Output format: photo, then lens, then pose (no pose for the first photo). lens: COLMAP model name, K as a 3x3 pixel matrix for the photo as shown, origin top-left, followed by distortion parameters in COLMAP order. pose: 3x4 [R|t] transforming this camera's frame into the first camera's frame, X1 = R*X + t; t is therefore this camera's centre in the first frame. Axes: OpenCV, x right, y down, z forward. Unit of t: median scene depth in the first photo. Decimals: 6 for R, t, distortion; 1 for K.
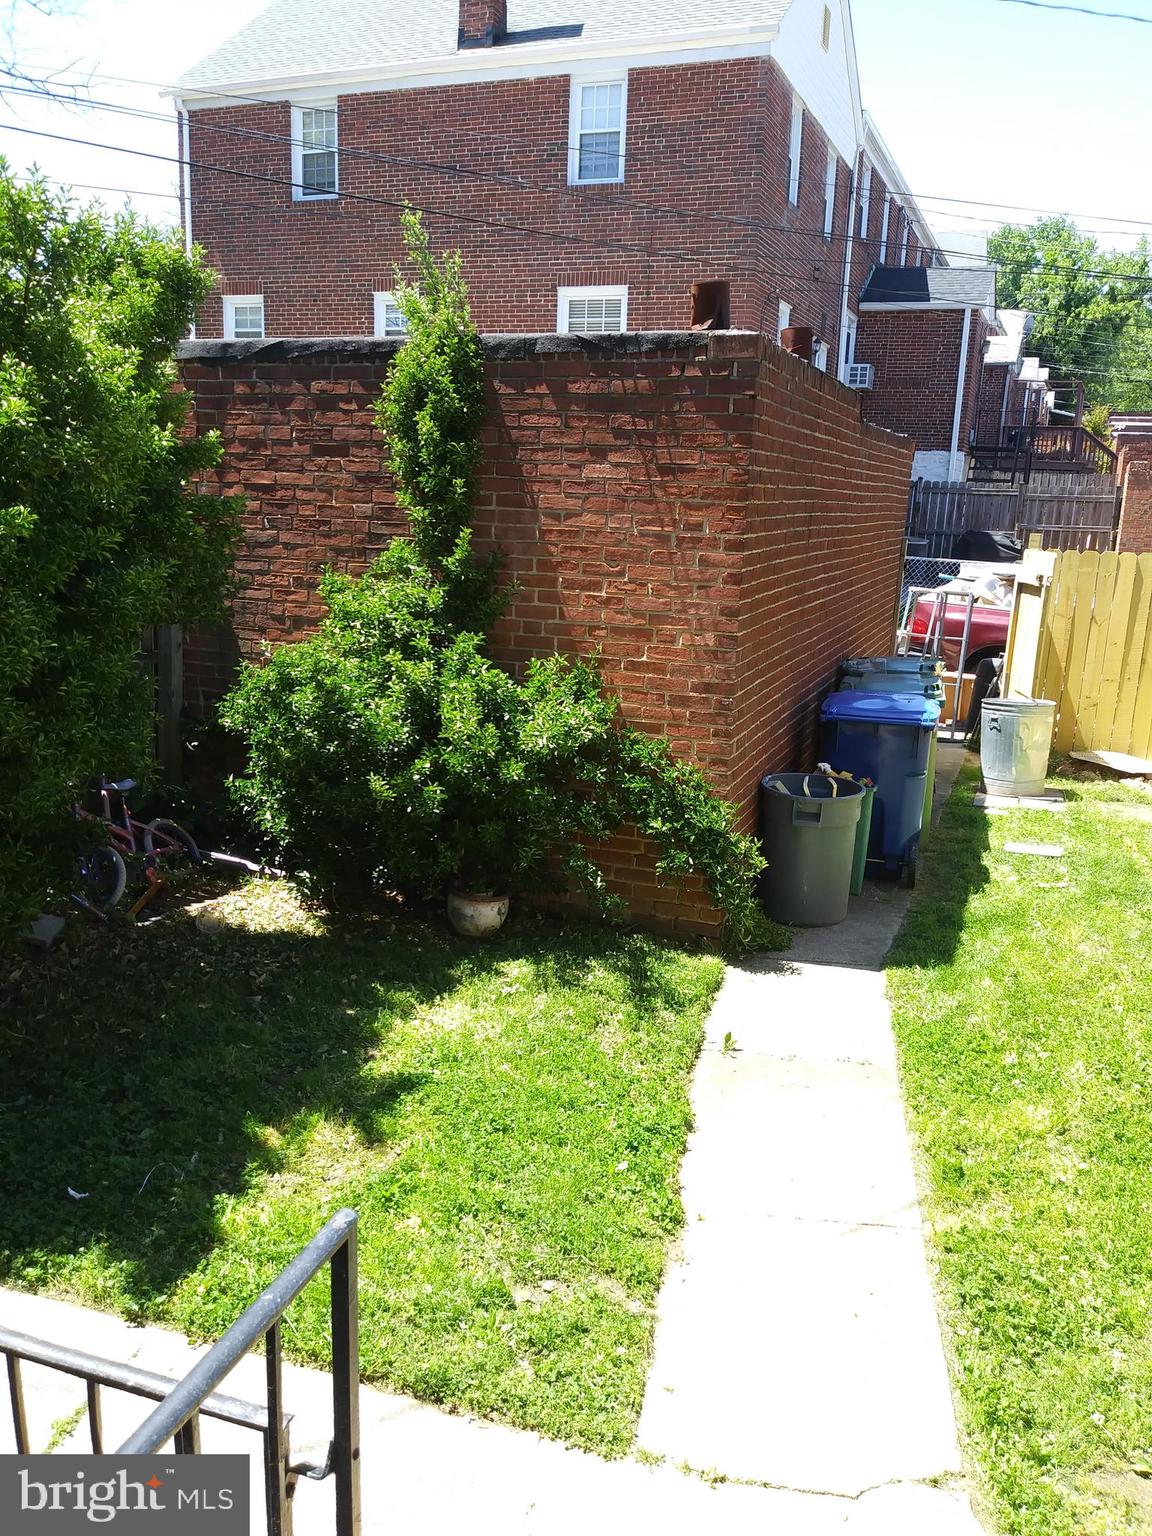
lens RADIAL K [[1236.3, 0, 576.4], [0, 1236.3, 771.4], [0, 0, 1]] dist [0.034245, -0.078695]
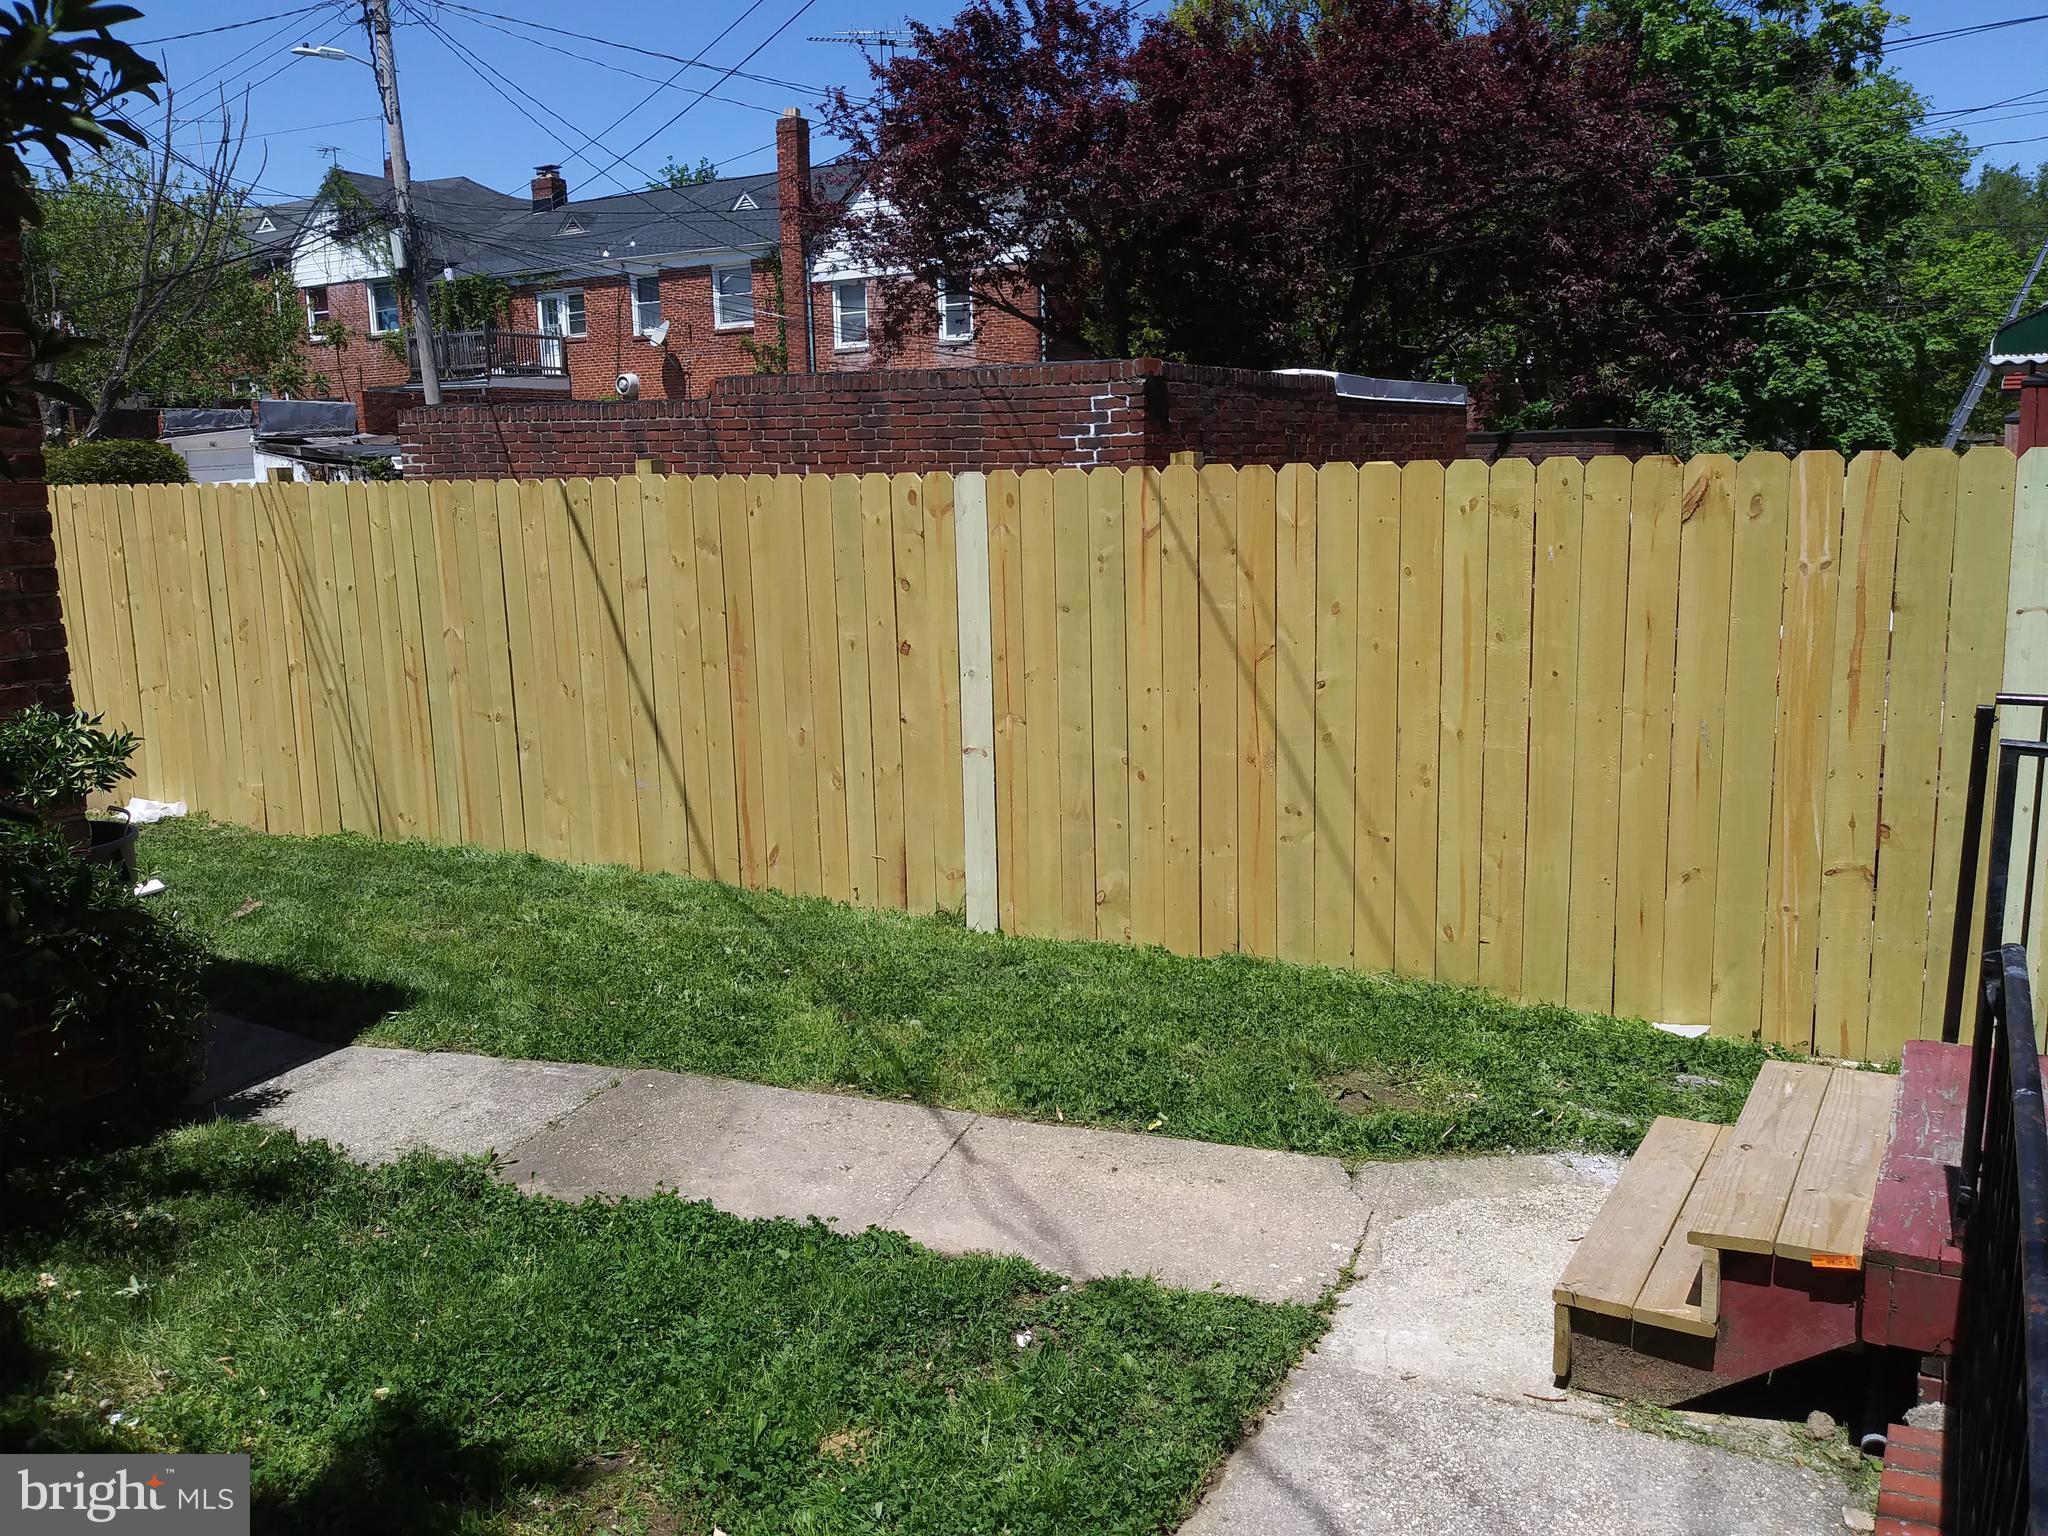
lens RADIAL K [[1648.5, 0, 1023.9], [0, 1648.5, 767.0], [0, 0, 1]] dist [0.034245, -0.078695]
pose [[0.157508, -0.204068, 0.966202, -0.562578], [0.246372, 0.955597, 0.161665, -0.037837], [-0.956291, 0.212582, 0.200791, 0.469314]]
